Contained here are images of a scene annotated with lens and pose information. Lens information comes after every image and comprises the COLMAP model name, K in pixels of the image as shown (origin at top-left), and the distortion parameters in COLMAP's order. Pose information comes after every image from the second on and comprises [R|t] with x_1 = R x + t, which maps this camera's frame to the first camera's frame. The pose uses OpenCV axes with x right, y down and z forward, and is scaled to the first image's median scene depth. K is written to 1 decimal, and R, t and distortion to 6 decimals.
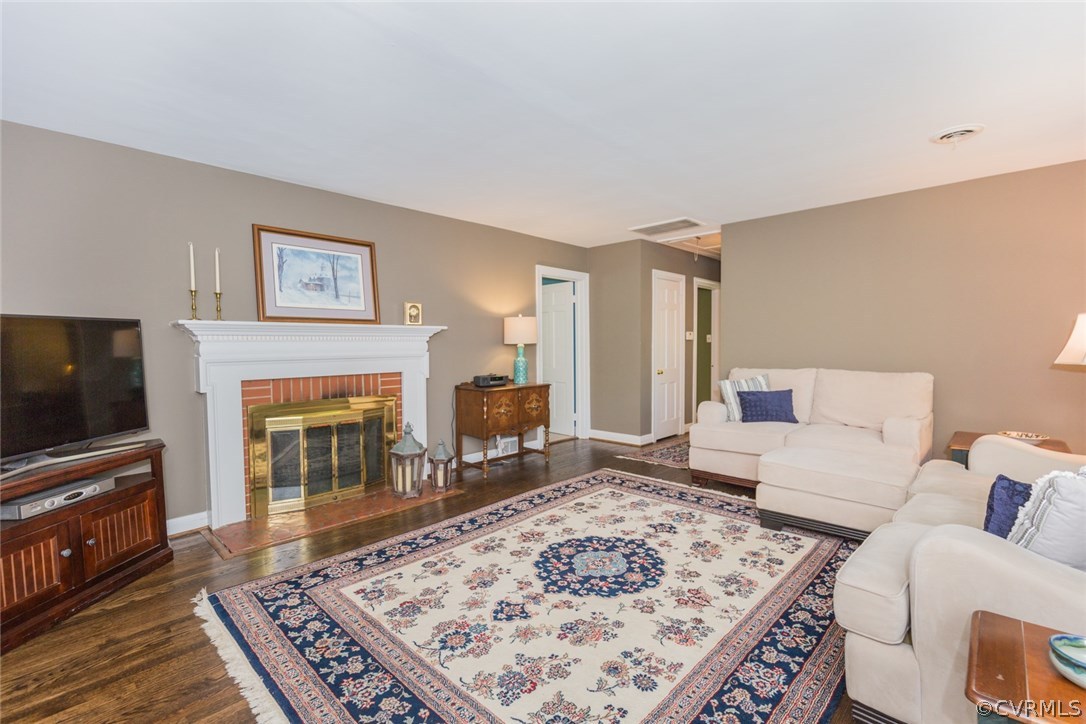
lens RADIAL K [[493.1, 0, 528.8], [0, 493.1, 366.8], [0, 0, 1]] dist [0.011590, -0.003803]
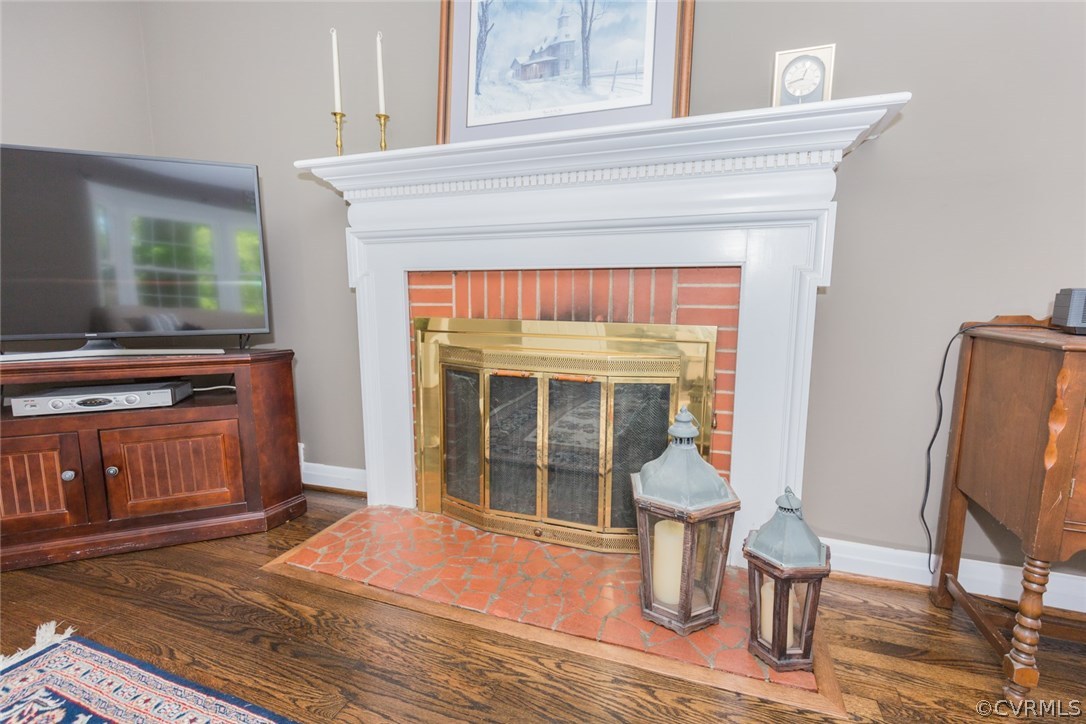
lens RADIAL K [[481.0, 0, 559.2], [0, 481.0, 362.1], [0, 0, 1]] dist [-0.001061, -0.000581]
pose [[0.441528, 0.132549, -0.887403, 0.000236], [-0.056920, 0.991174, 0.119729, 0.046294], [0.895440, -0.002352, 0.445176, 0.762075]]
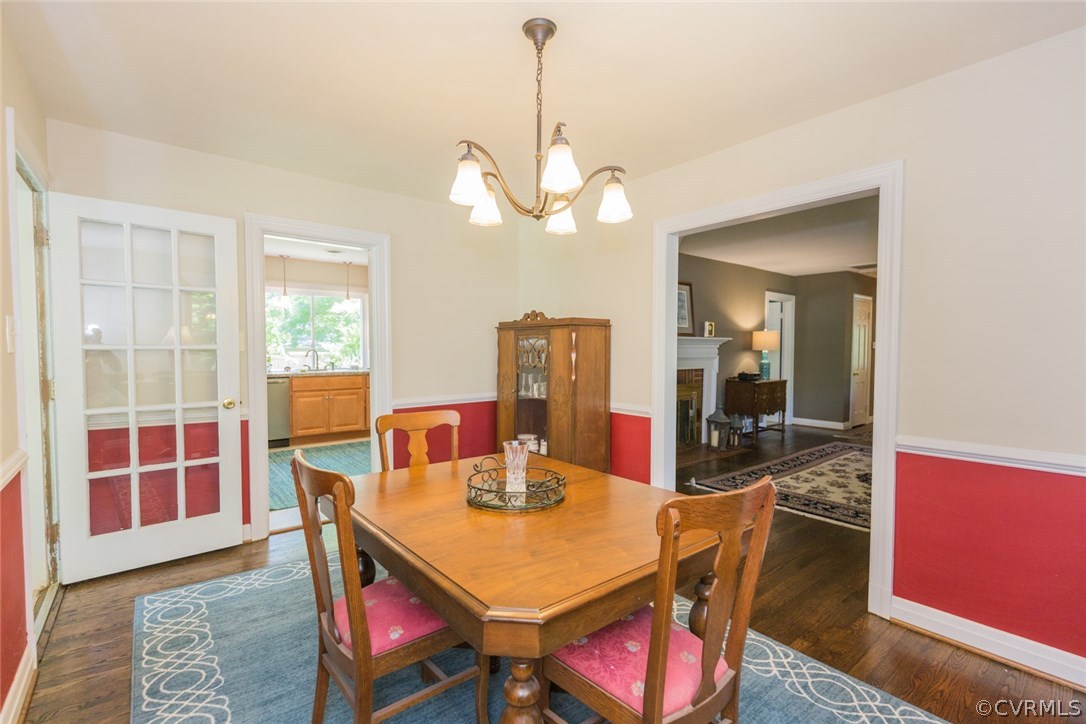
lens RADIAL K [[493.1, 0, 528.8], [0, 493.1, 366.8], [0, 0, 1]] dist [0.011590, -0.003803]
pose [[0.991636, 0.013800, -0.128325, -0.613774], [-0.015254, 0.999830, -0.010351, 0.029329], [0.128160, 0.012222, 0.991678, -0.565091]]
